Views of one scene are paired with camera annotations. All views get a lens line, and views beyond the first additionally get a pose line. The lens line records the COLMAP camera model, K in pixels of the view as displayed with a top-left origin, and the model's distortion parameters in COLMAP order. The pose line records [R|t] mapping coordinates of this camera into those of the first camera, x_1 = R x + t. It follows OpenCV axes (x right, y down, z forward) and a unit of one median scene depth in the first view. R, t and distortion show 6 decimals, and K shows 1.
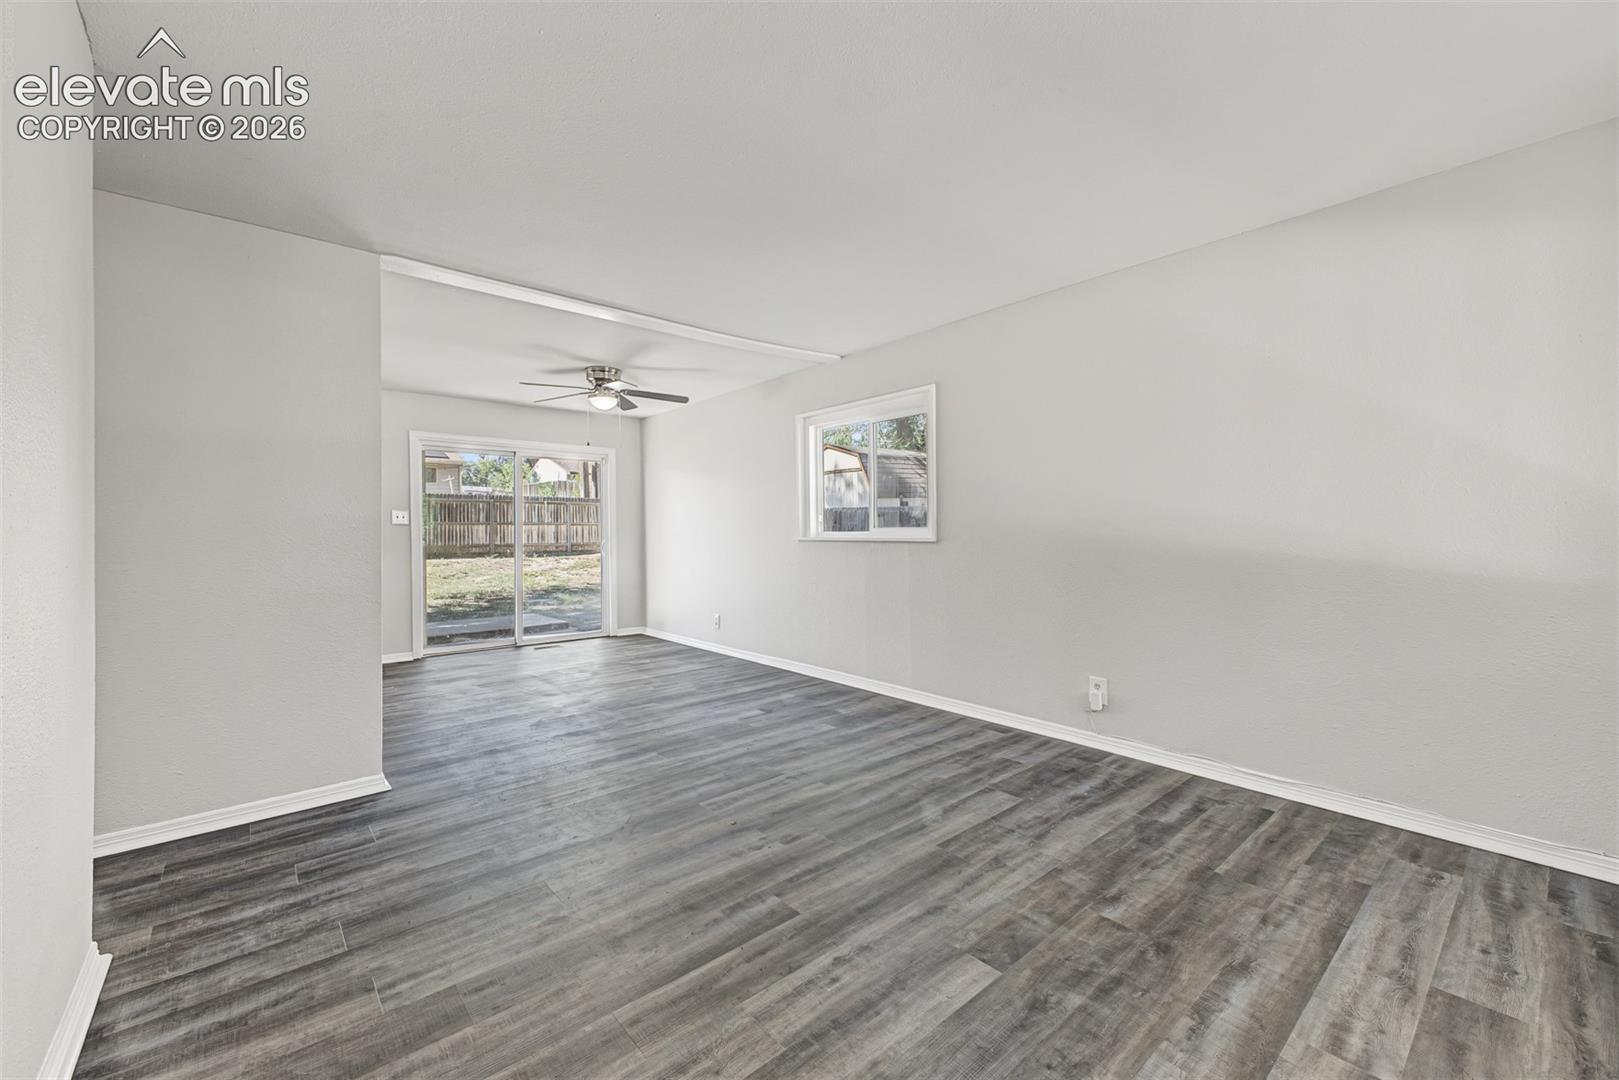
lens RADIAL K [[640.1, 0, 811.7], [0, 640.1, 517.9], [0, 0, 1]] dist [0.017279, -0.003972]
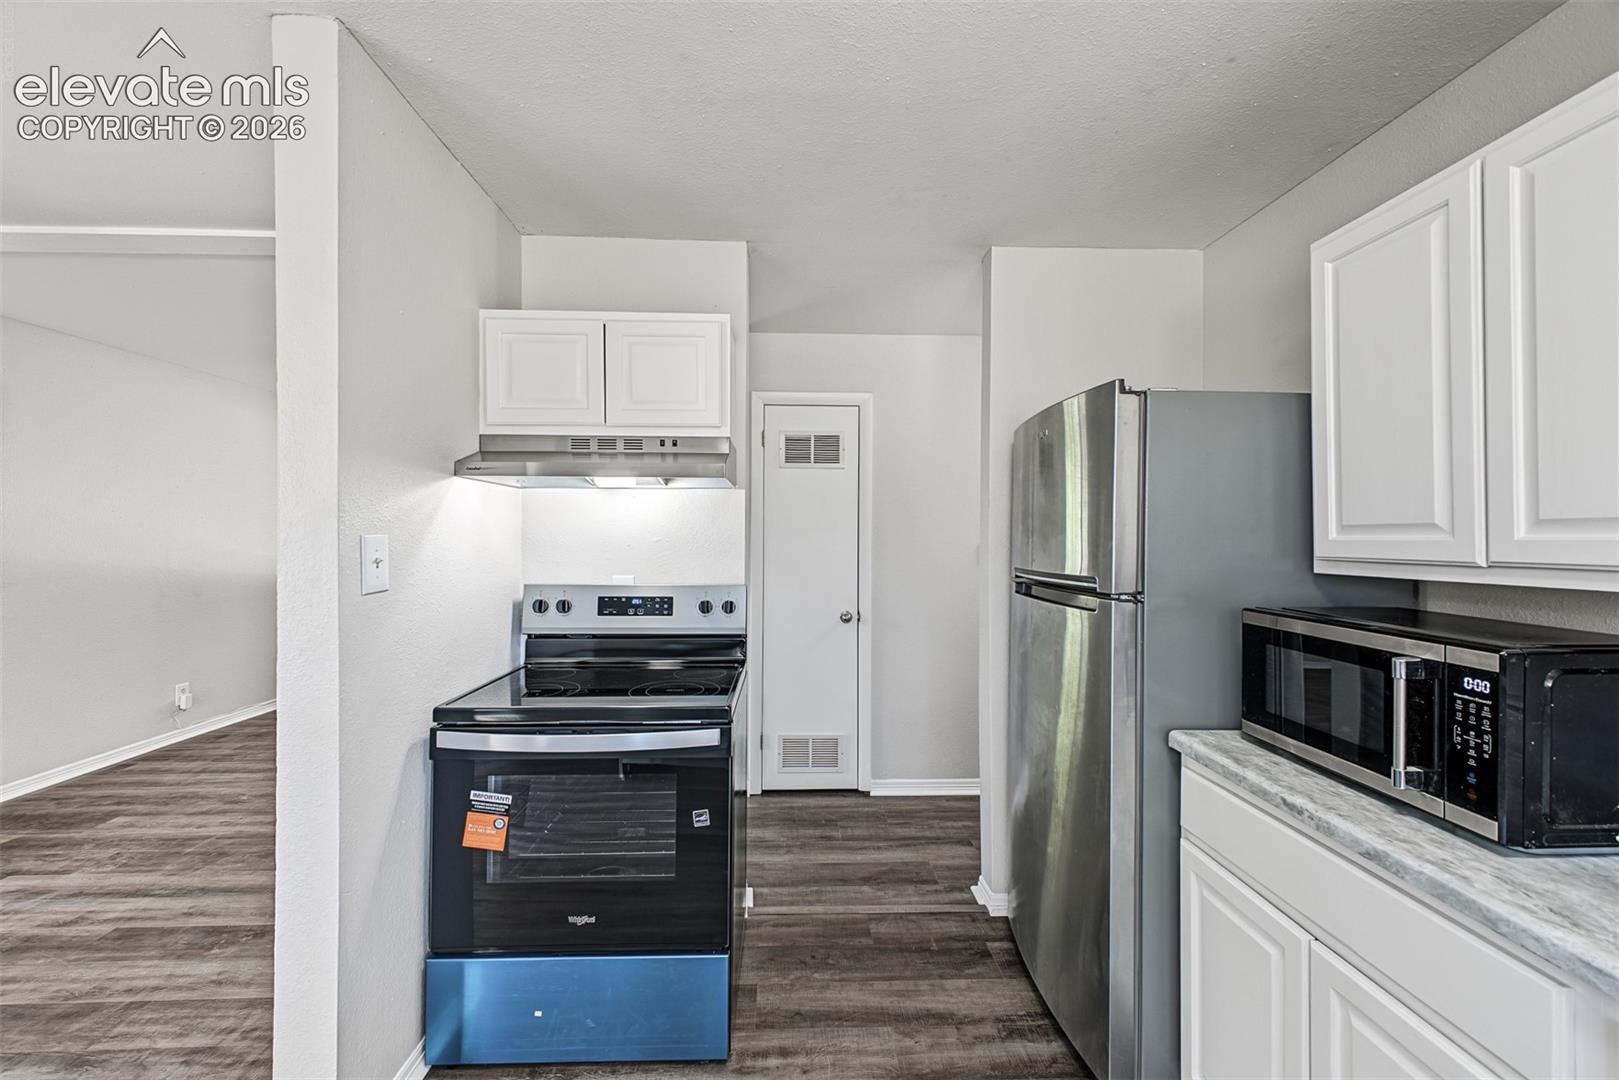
lens RADIAL K [[640.1, 0, 812.5], [0, 640.1, 534.0], [0, 0, 1]] dist [0.017279, -0.003972]
pose [[-0.777888, 0.005393, 0.628380, -1.507563], [-0.009430, 0.999750, -0.020255, -0.034589], [-0.628333, -0.021682, -0.777642, 1.403831]]
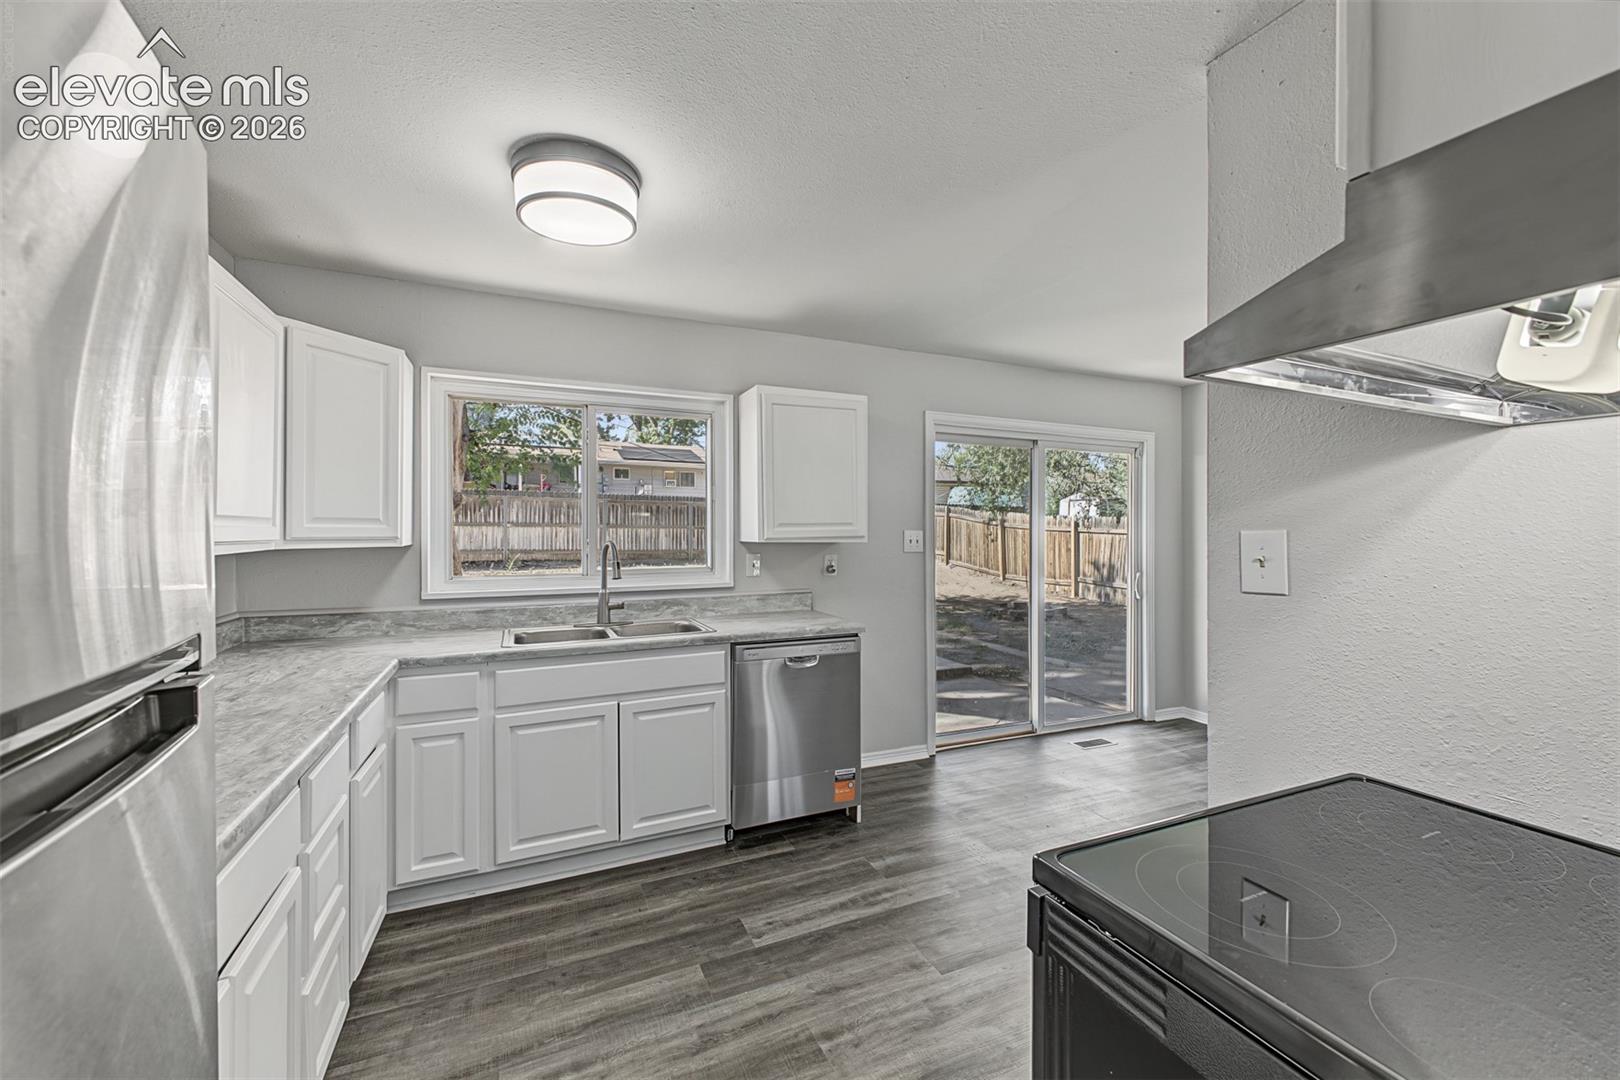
lens RADIAL K [[640.5, 0, 812.7], [0, 640.5, 533.4], [0, 0, 1]] dist [0.017279, -0.003972]
pose [[0.959224, 0.013581, -0.282321, -1.115294], [-0.007037, 0.999683, 0.024181, -0.048764], [0.282560, -0.021208, 0.959015, 0.693390]]
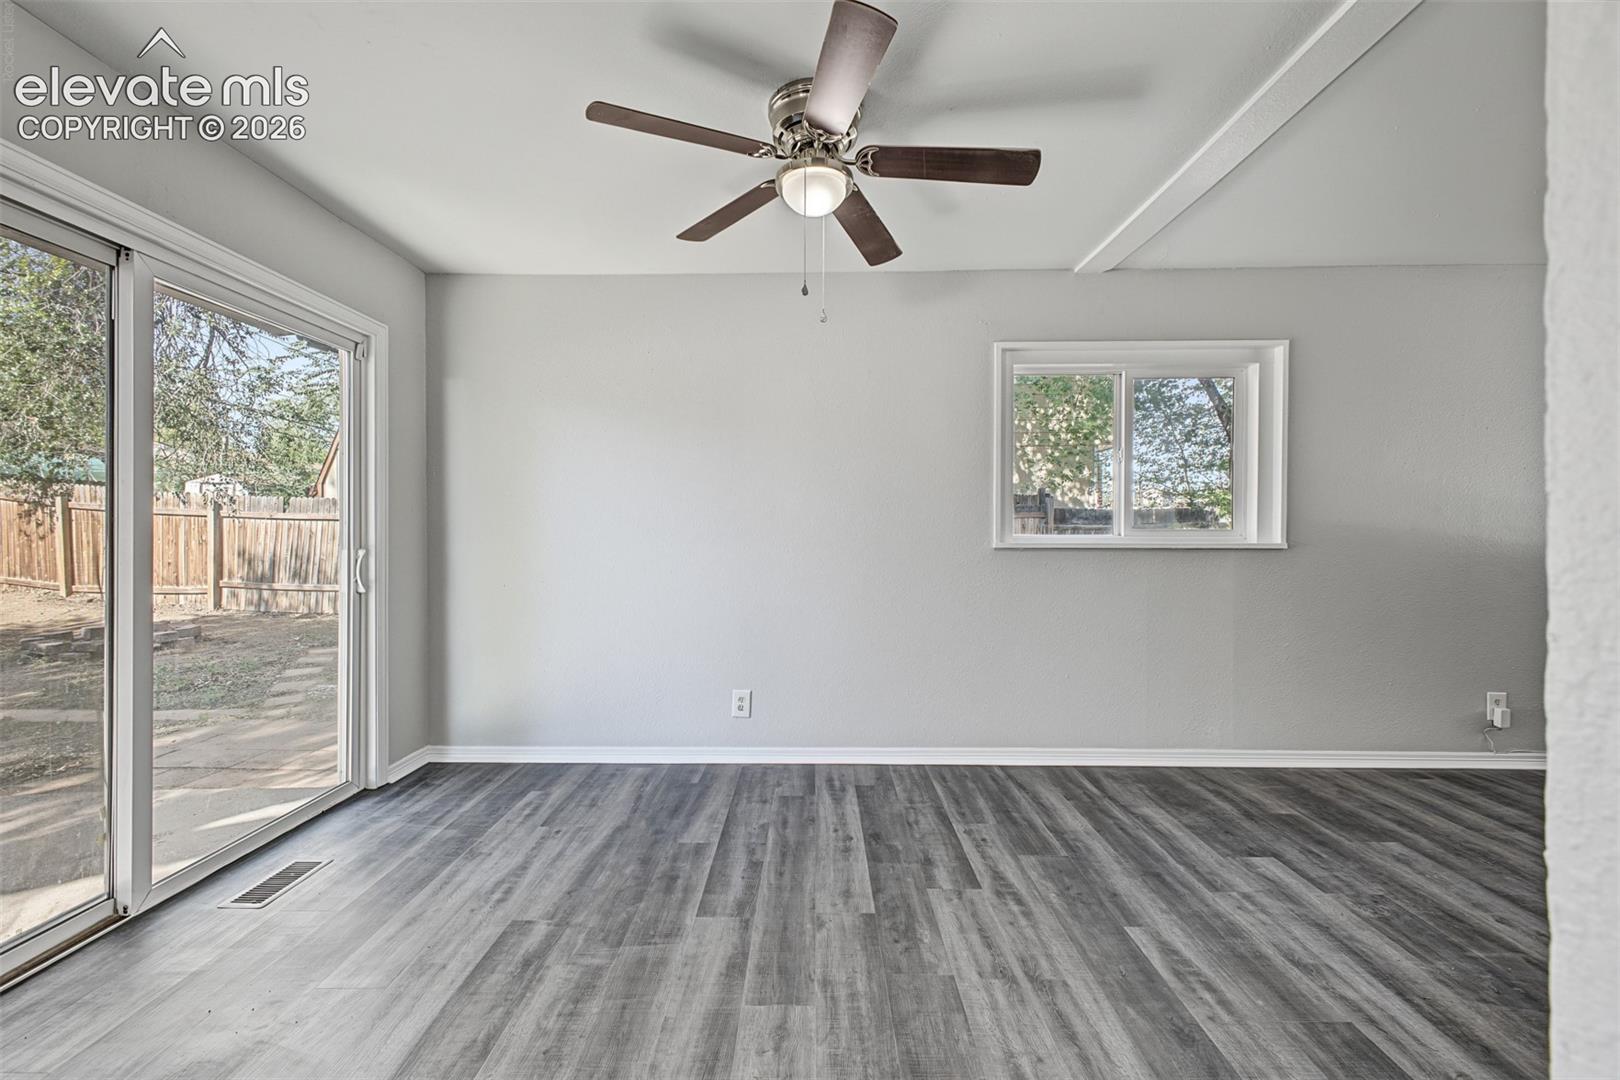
lens RADIAL K [[640.5, 0, 803.6], [0, 640.5, 527.4], [0, 0, 1]] dist [0.017279, -0.003972]
pose [[0.664809, 0.010044, 0.746946, -1.074358], [-0.020170, 0.999786, 0.004508, 0.028658], [-0.746741, -0.018063, 0.664870, 1.300276]]
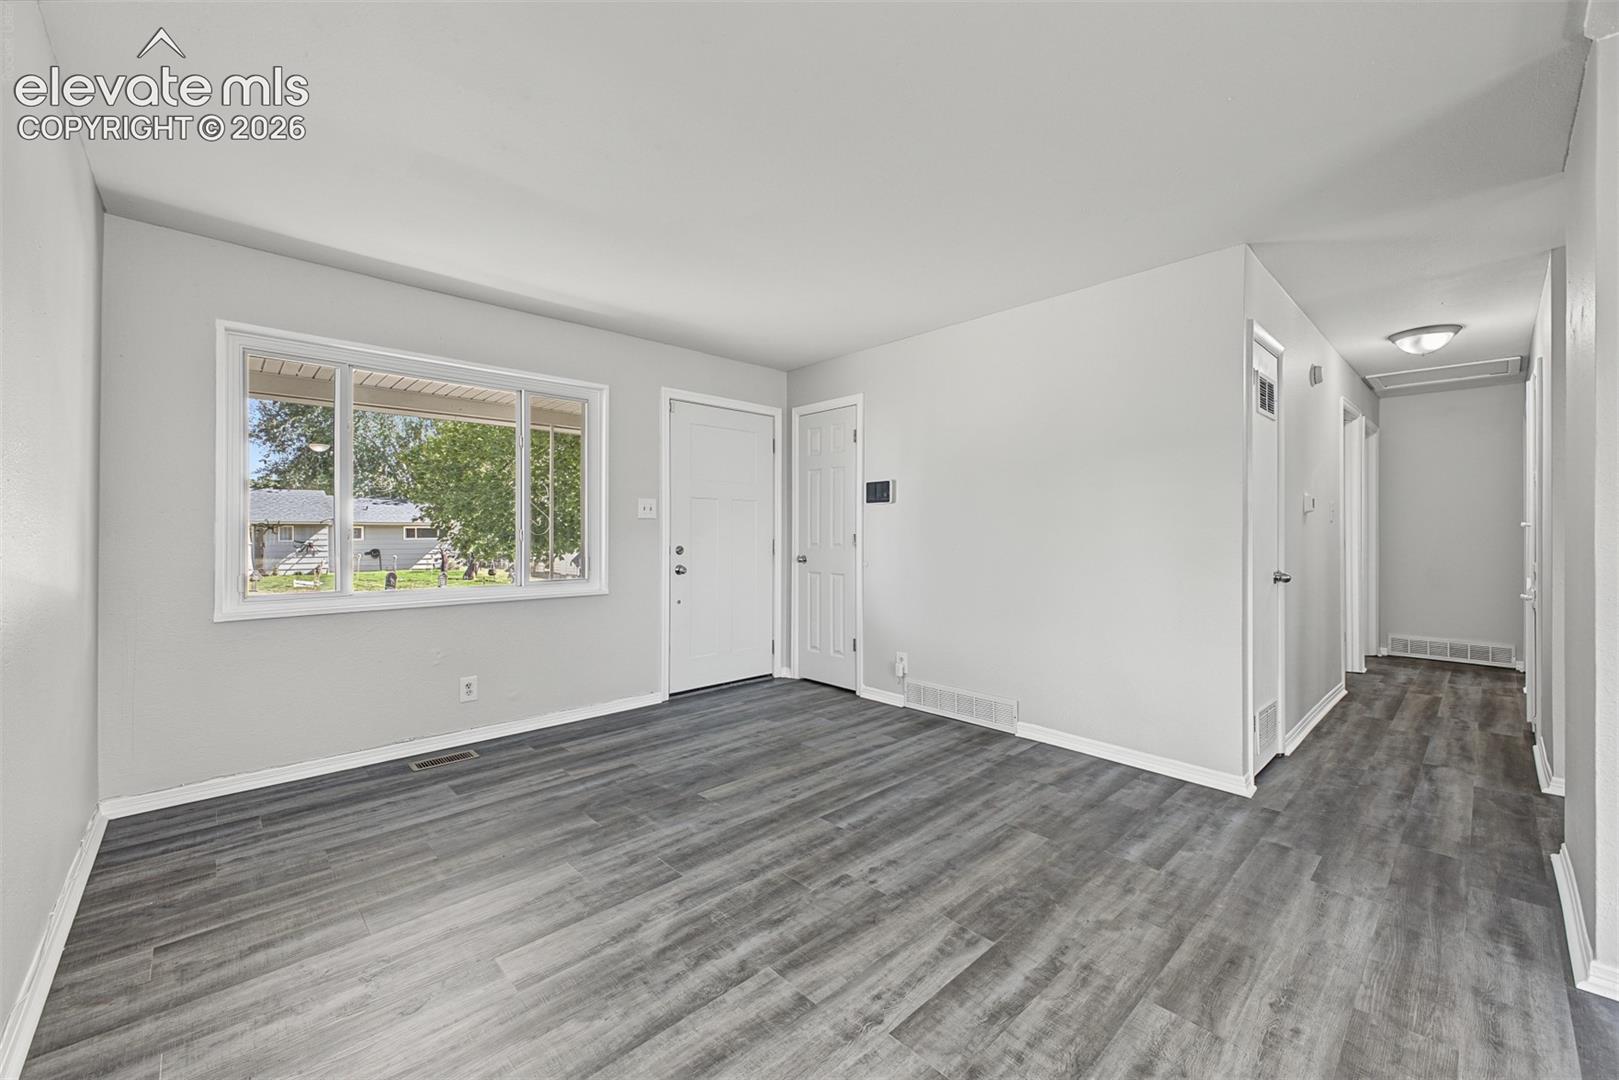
lens RADIAL K [[640.1, 0, 808.2], [0, 640.1, 537.7], [0, 0, 1]] dist [0.017279, -0.003972]
pose [[-0.998975, 0.011407, -0.043796, 0.038195], [0.011780, 0.999896, -0.008263, 0.024885], [0.043697, -0.008771, -0.999006, 1.542431]]
